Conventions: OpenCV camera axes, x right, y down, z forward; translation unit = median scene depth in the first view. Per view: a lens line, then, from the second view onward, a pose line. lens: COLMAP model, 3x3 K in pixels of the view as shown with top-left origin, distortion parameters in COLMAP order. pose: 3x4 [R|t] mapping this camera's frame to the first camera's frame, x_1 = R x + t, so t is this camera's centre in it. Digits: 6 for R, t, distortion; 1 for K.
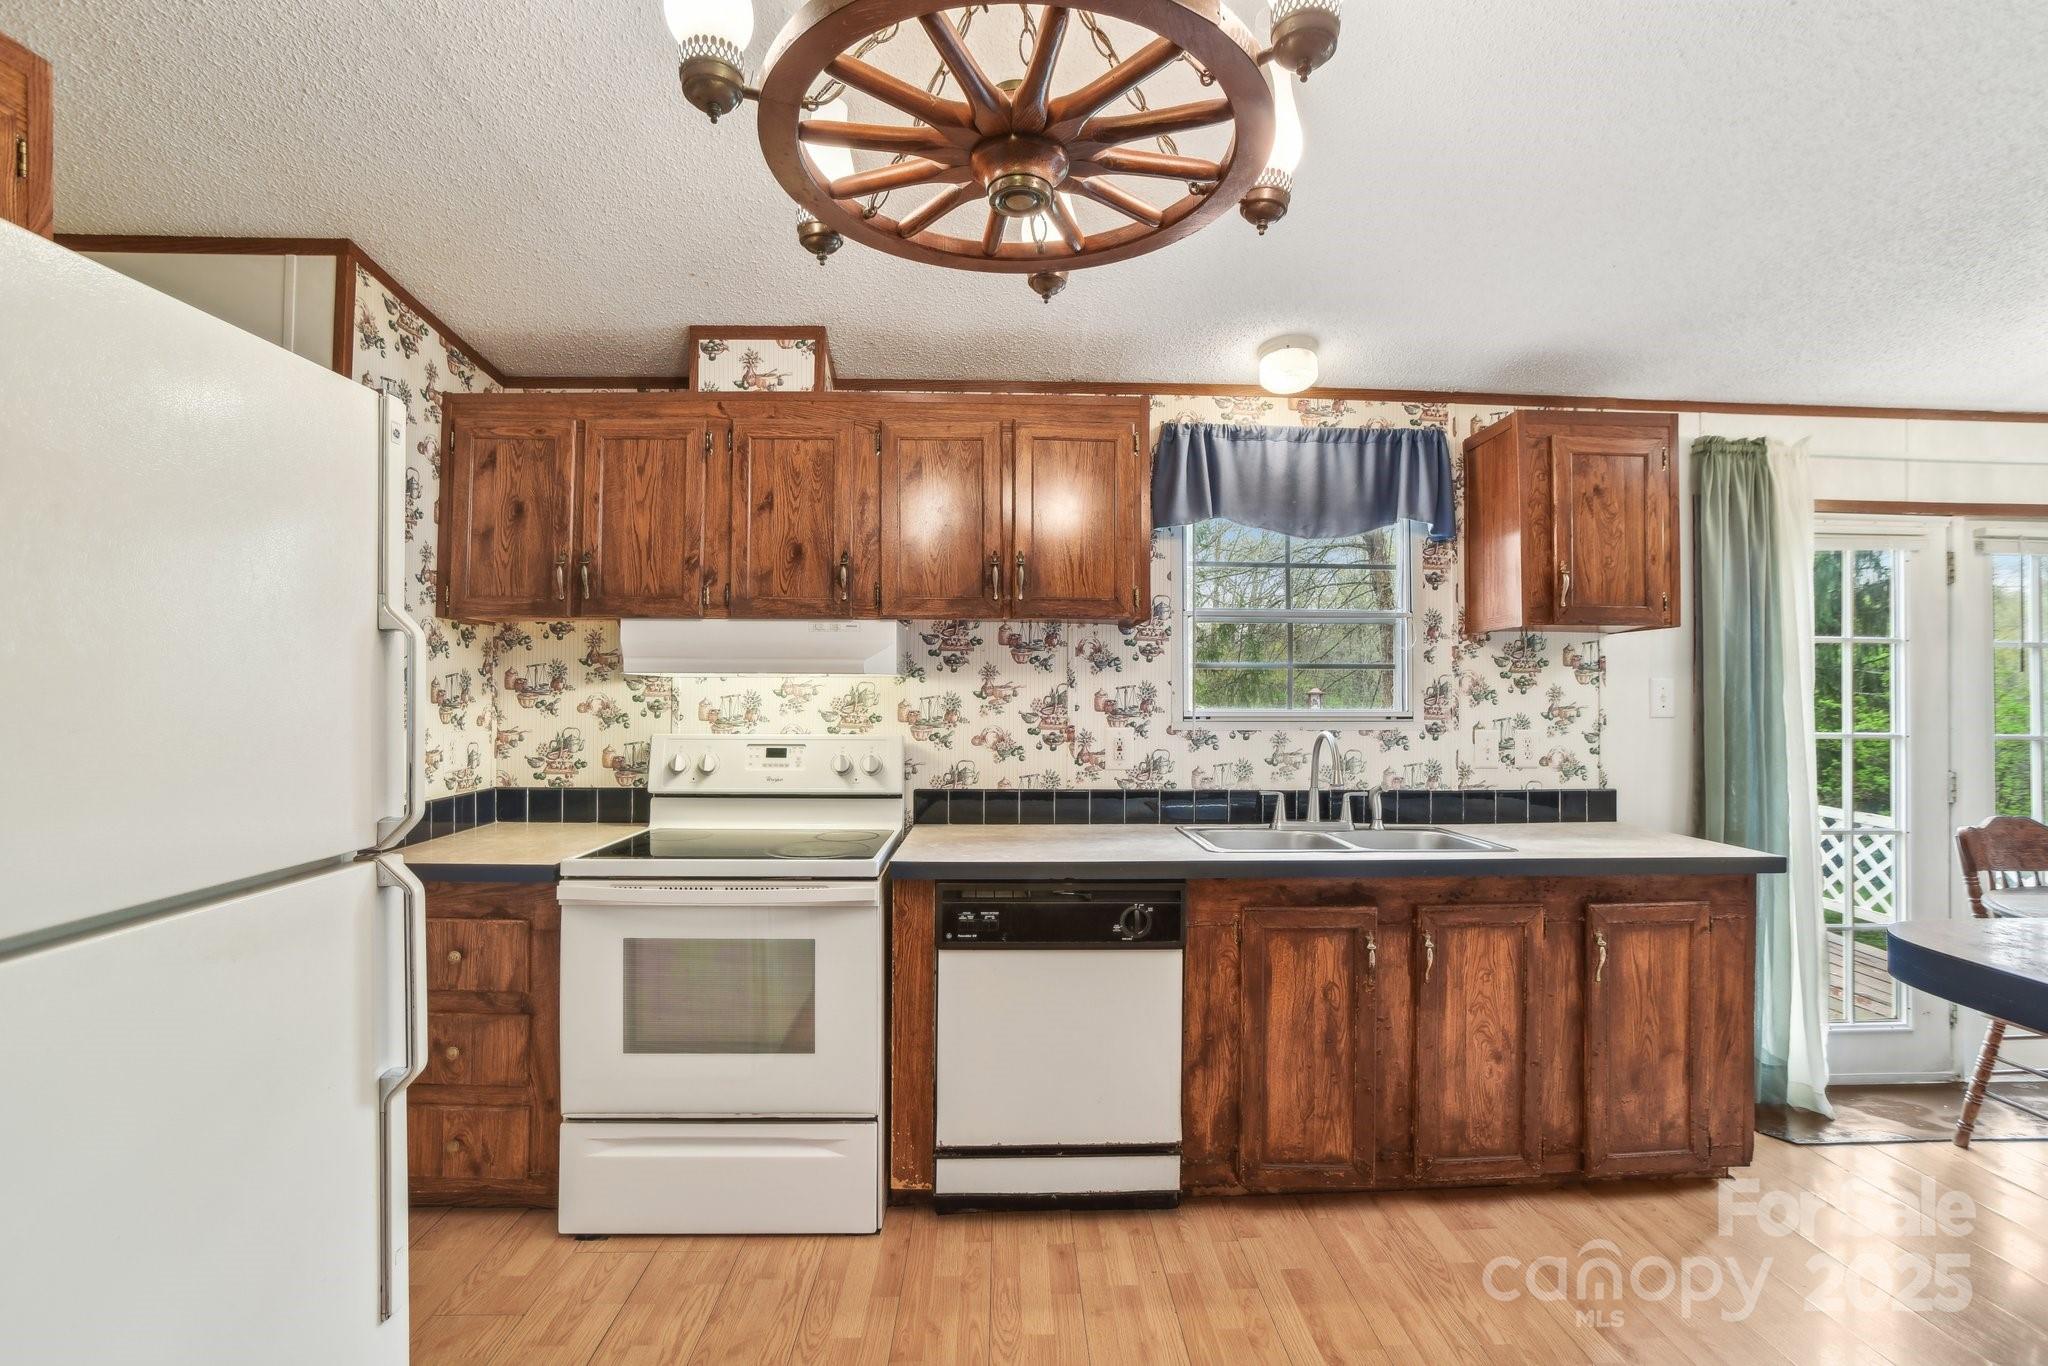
lens RADIAL K [[894.0, 0, 1025.3], [0, 894.0, 676.8], [0, 0, 1]] dist [-0.042065, 0.010279]
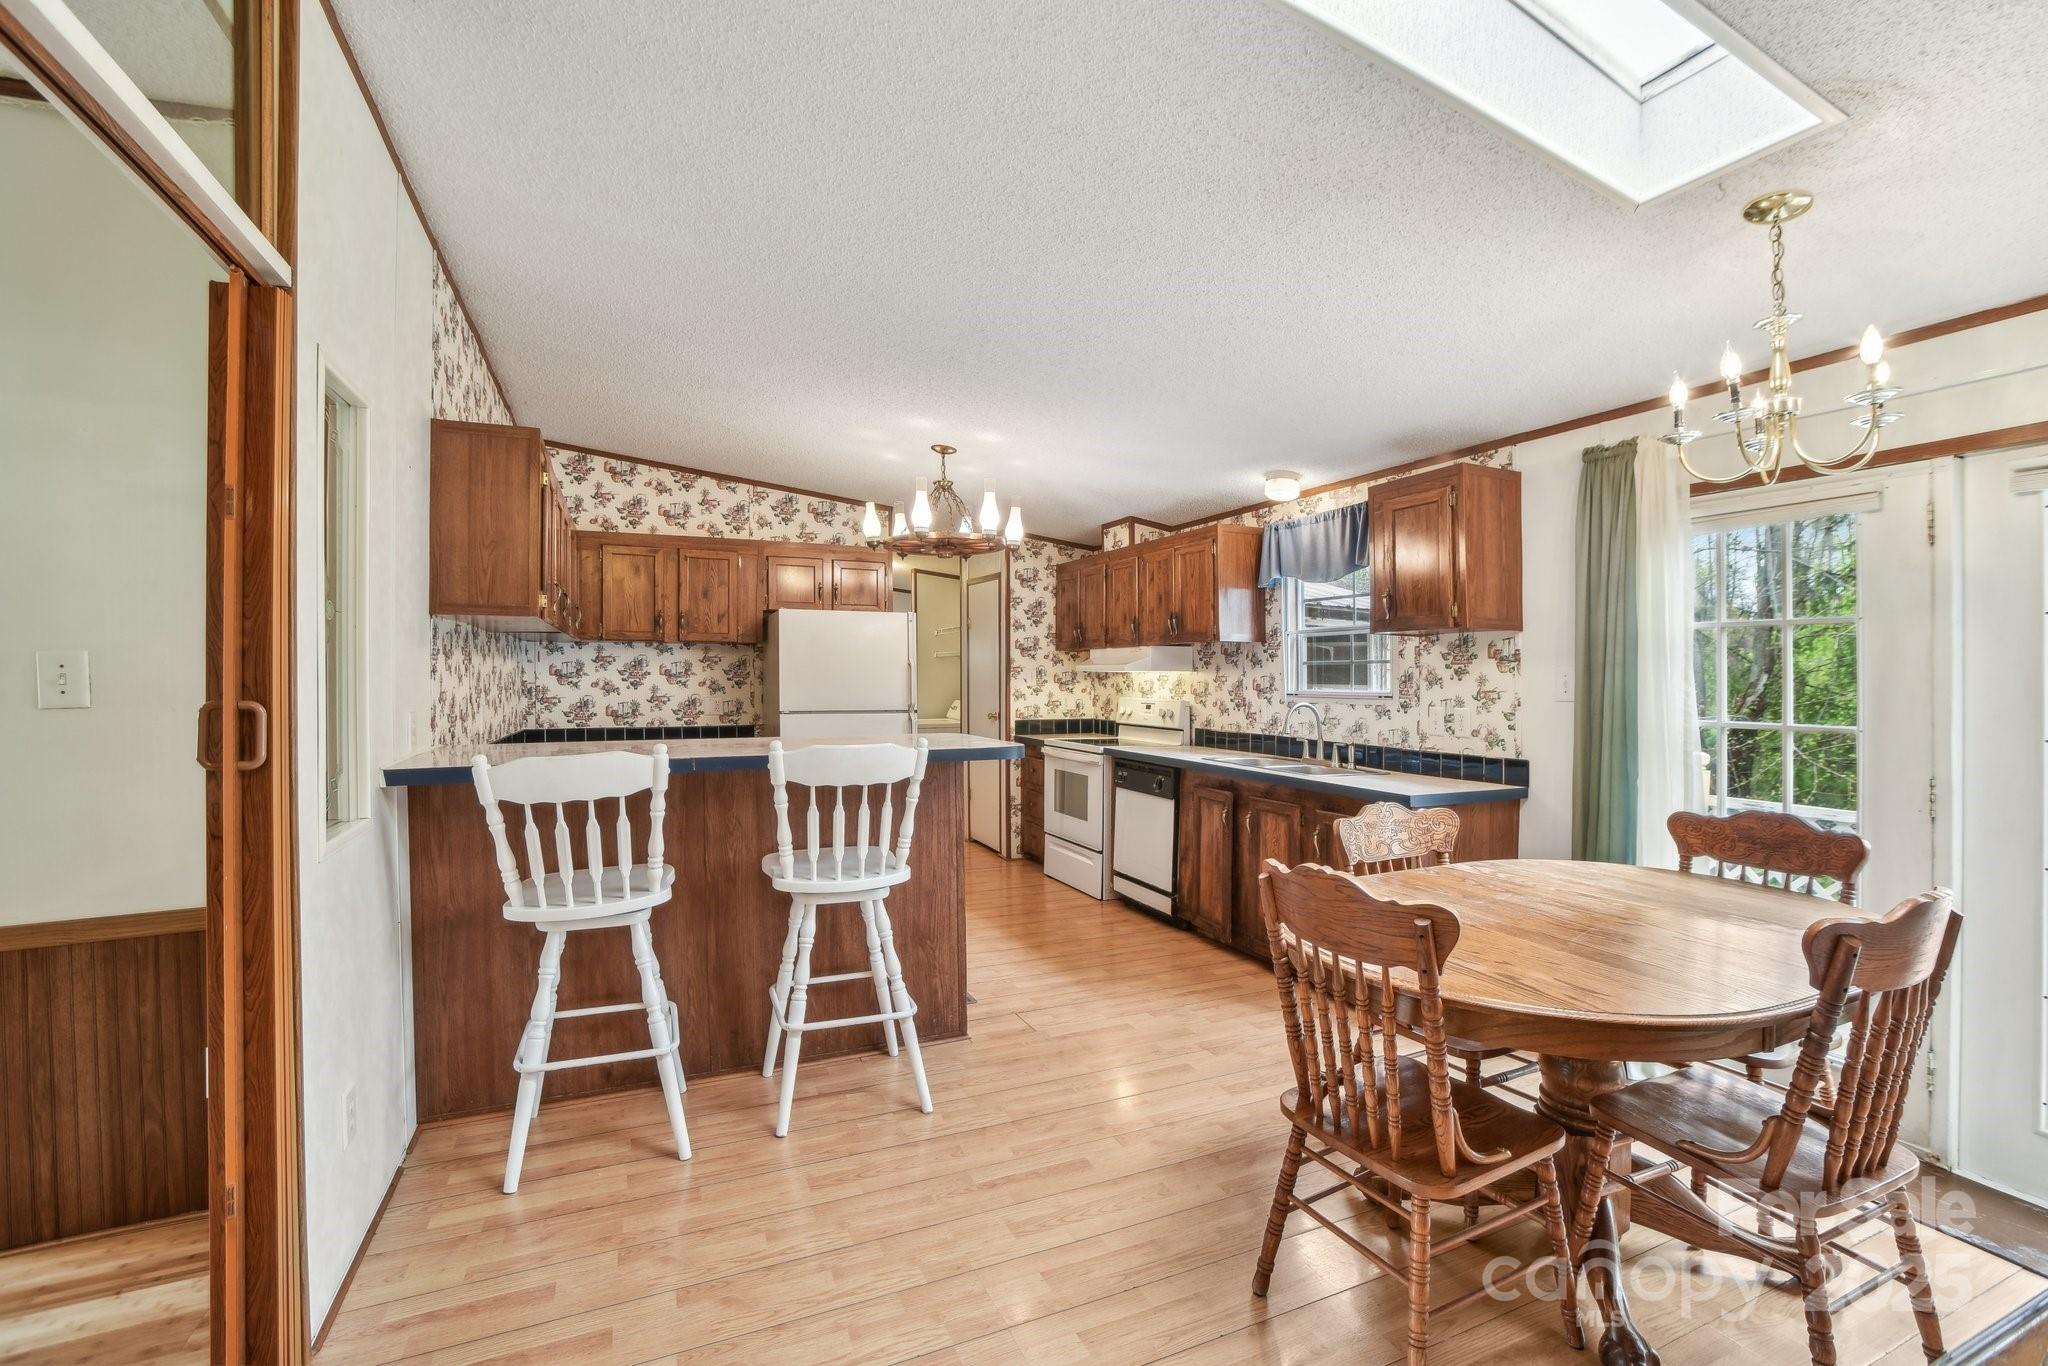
lens RADIAL K [[894.0, 0, 1033.5], [0, 894.0, 676.3], [0, 0, 1]] dist [-0.042065, 0.010279]
pose [[0.383788, -0.003229, -0.923416, 1.557537], [0.011742, 0.999930, 0.001384, 0.004171], [0.923347, -0.011374, 0.383799, -0.083680]]
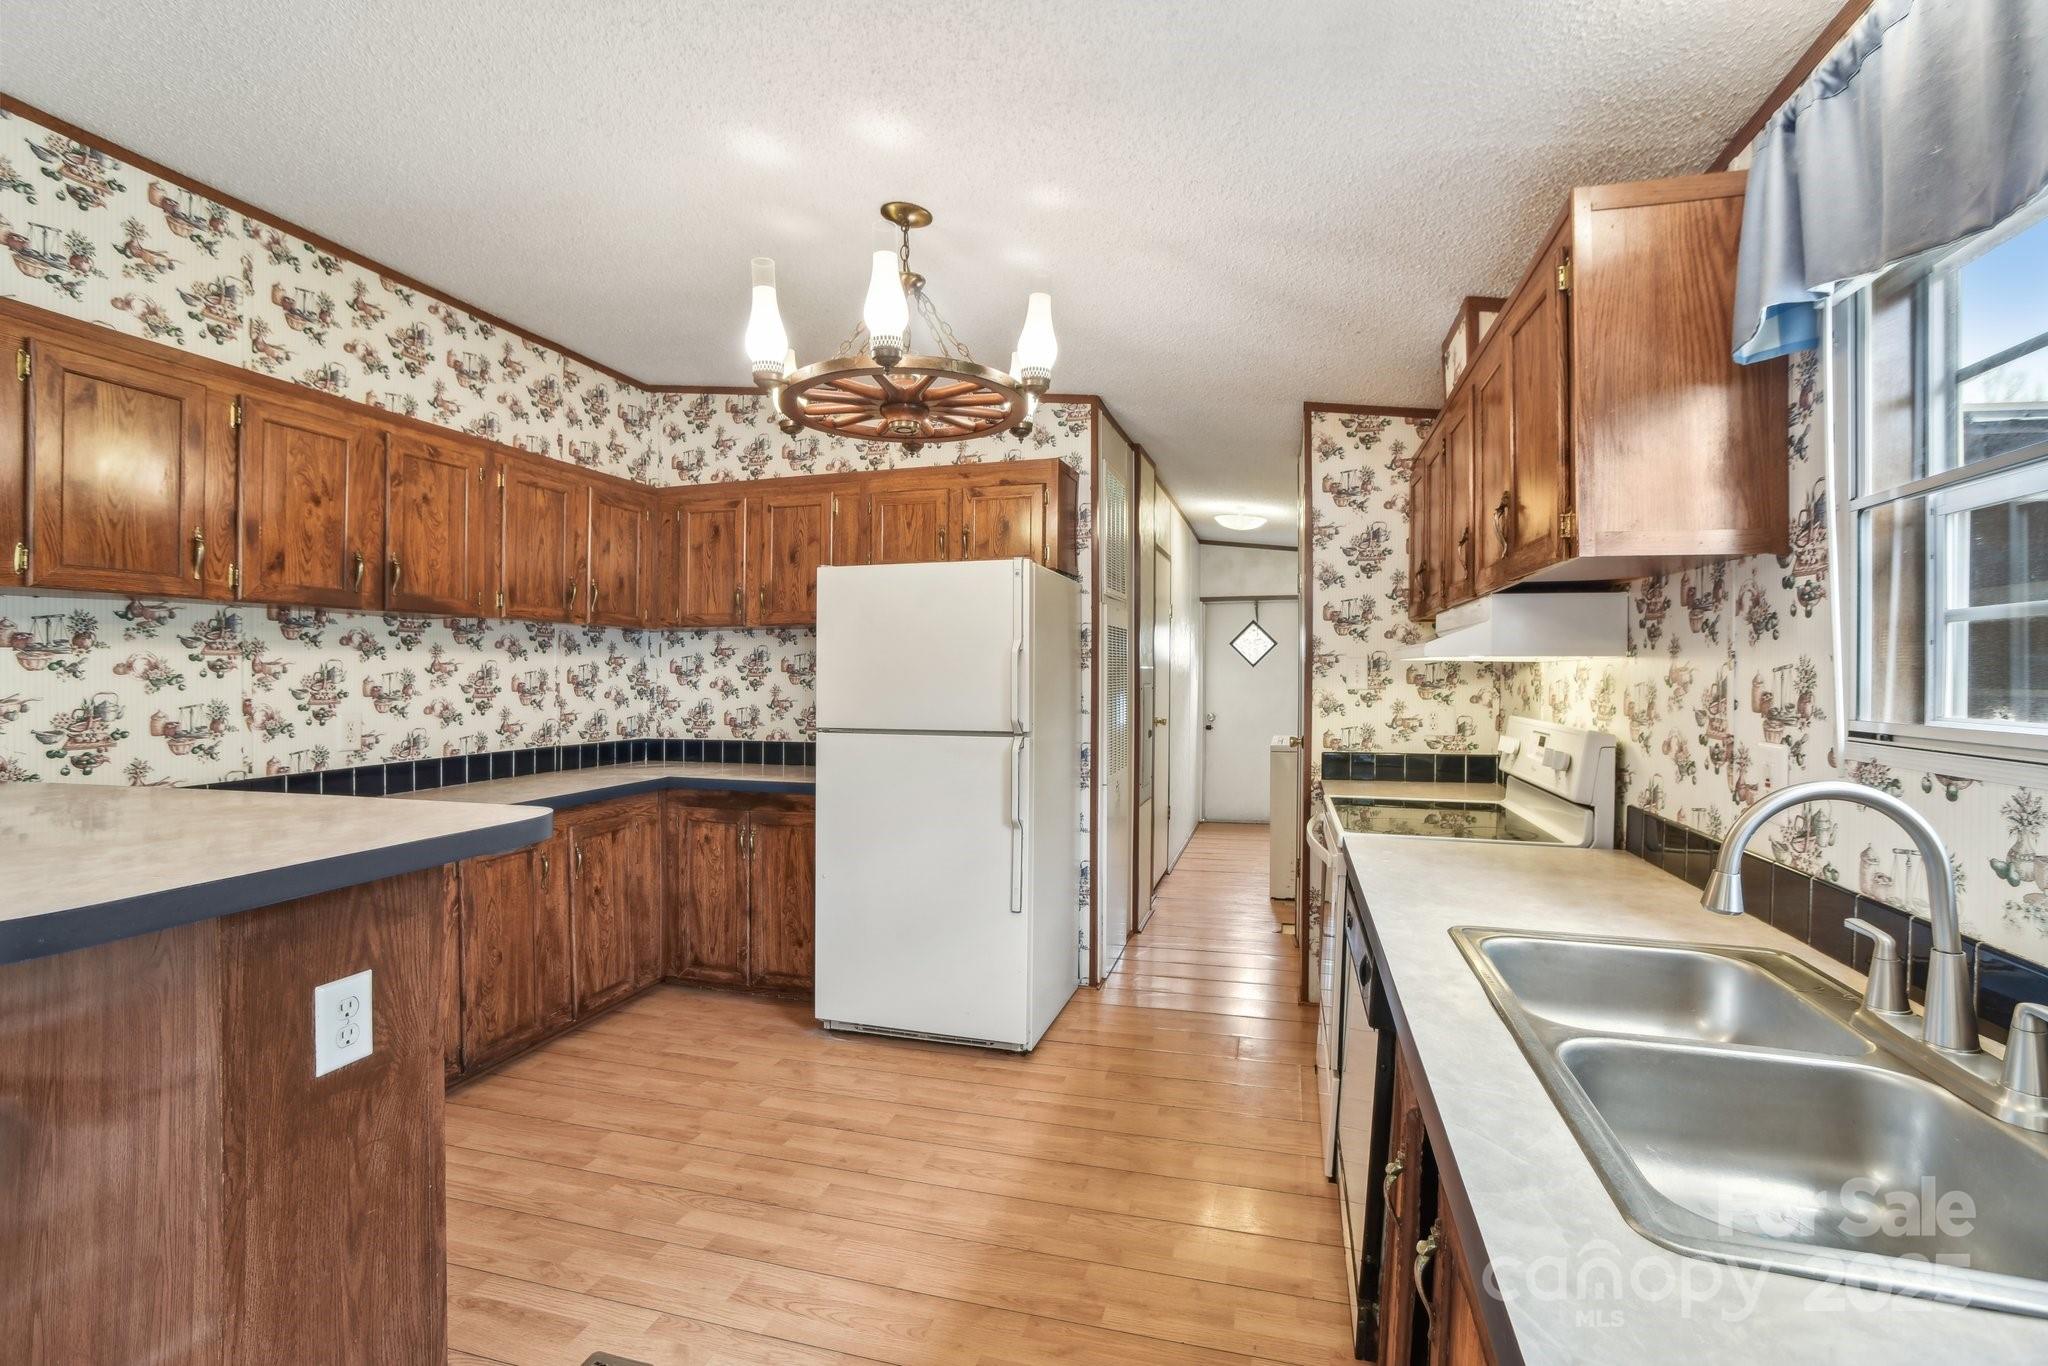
lens RADIAL K [[894.0, 0, 1048.7], [0, 894.0, 682.4], [0, 0, 1]] dist [-0.042065, 0.010279]
pose [[-0.286694, 0.007391, -0.957994, 0.722175], [0.014110, 0.999894, 0.003492, 0.012416], [0.957918, -0.012517, -0.286768, 0.743367]]
